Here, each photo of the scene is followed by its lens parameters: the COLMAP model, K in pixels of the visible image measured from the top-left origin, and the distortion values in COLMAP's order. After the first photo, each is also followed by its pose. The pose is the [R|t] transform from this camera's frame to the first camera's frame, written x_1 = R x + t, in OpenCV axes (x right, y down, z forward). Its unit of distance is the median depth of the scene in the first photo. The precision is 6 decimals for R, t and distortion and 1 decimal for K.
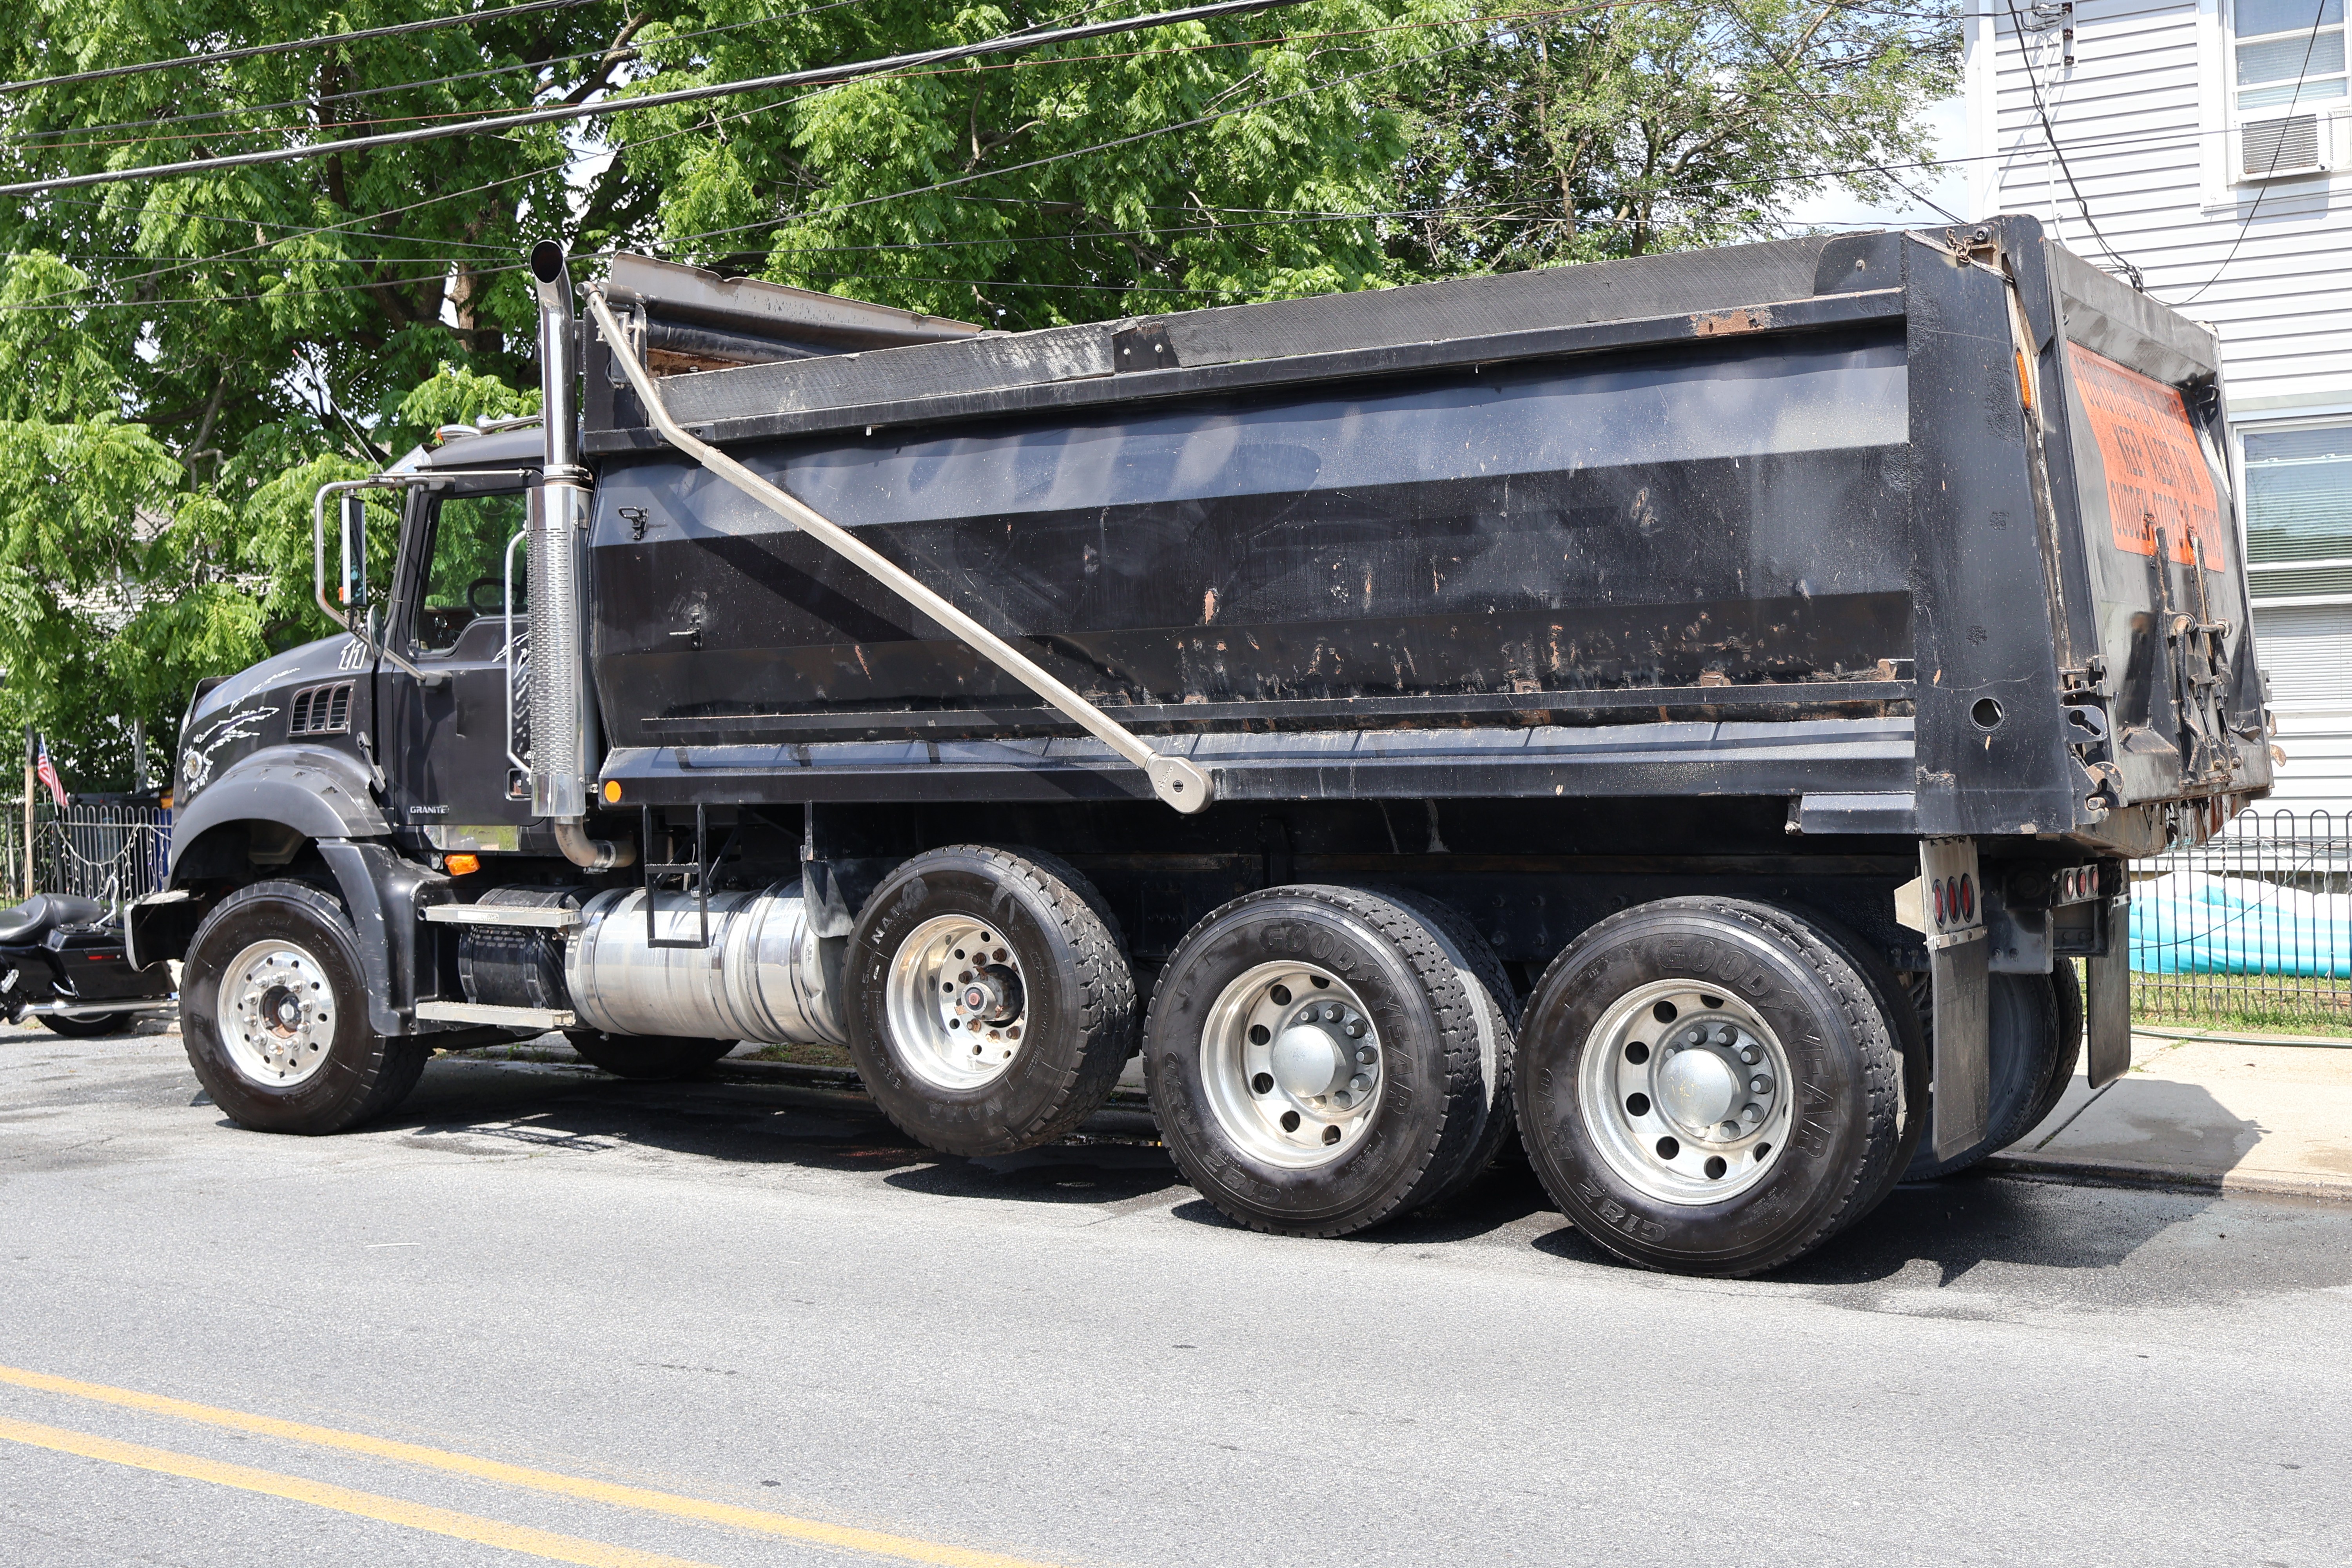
lens RADIAL K [[2748.6, 0, 1071.9], [0, 2748.6, 785.6], [0, 0, 1]] dist [0.011611, -0.003717]
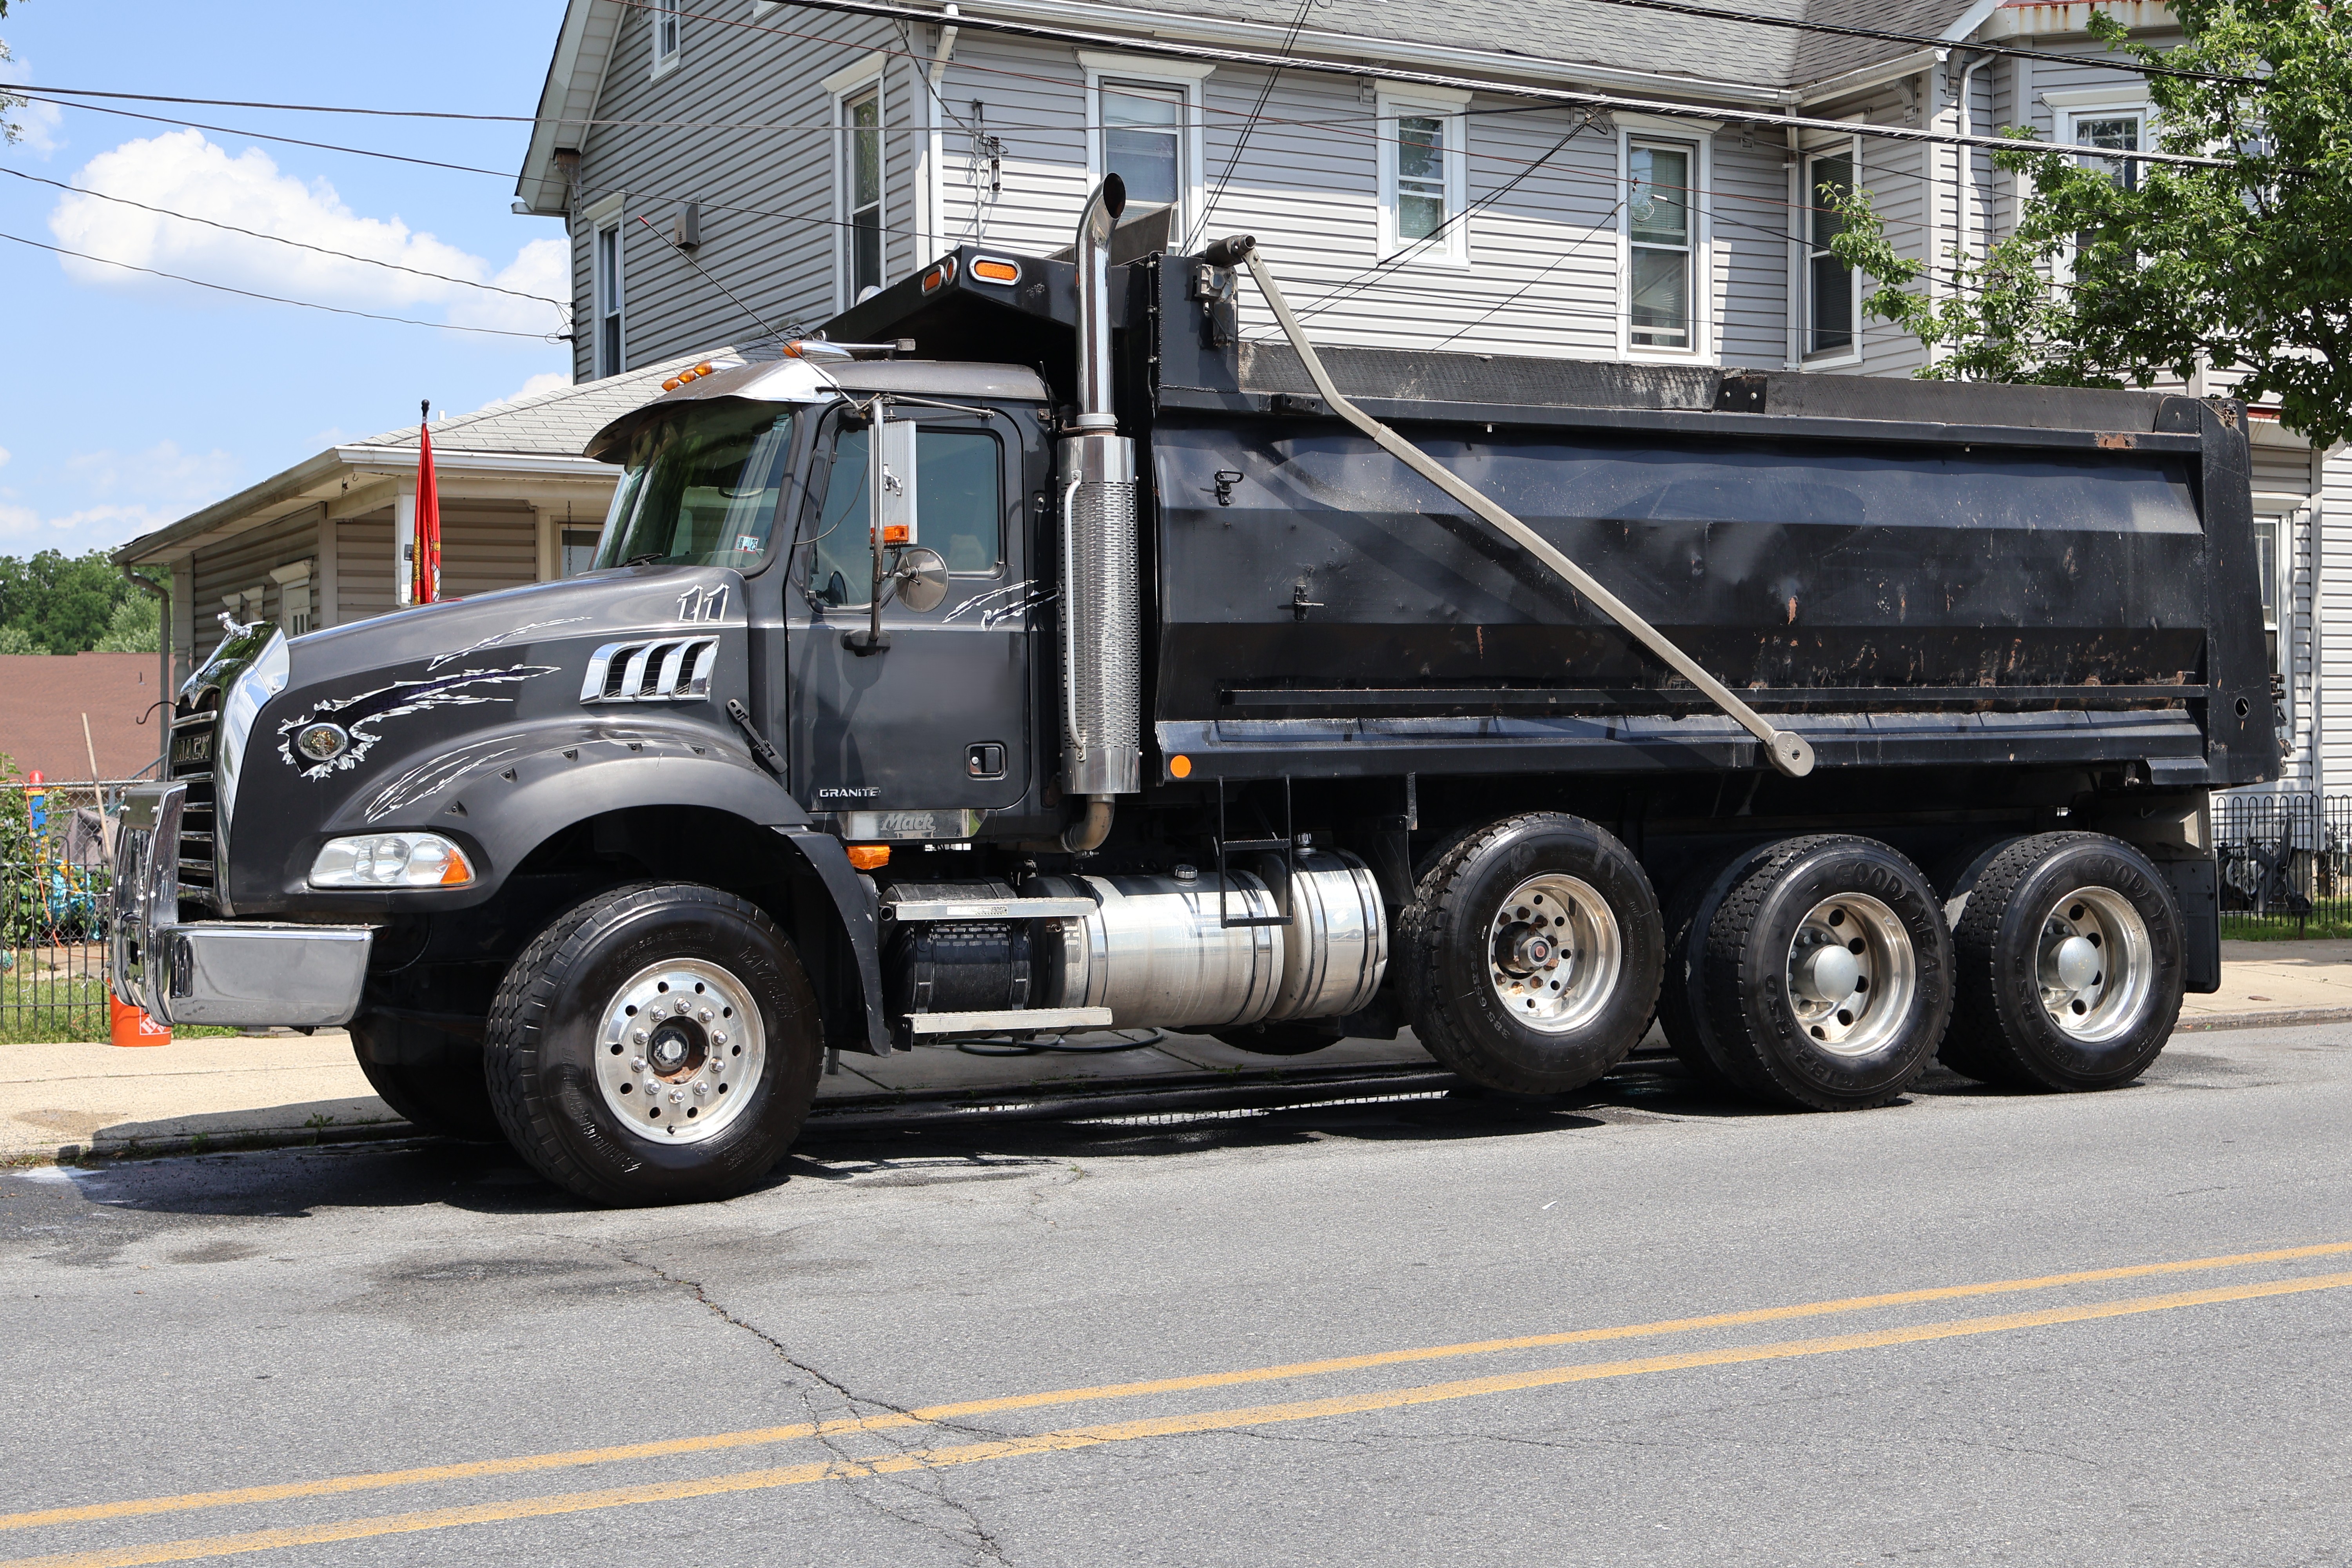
lens RADIAL K [[2921.2, 0, 1176.0], [0, 2921.2, 784.0], [0, 0, 1]] dist [0.012008, 0.021131]
pose [[0.491573, 0.008560, 0.870795, -1.114114], [0.021876, 0.999515, -0.022174, 0.032620], [-0.870562, 0.029950, 0.491147, 0.540921]]
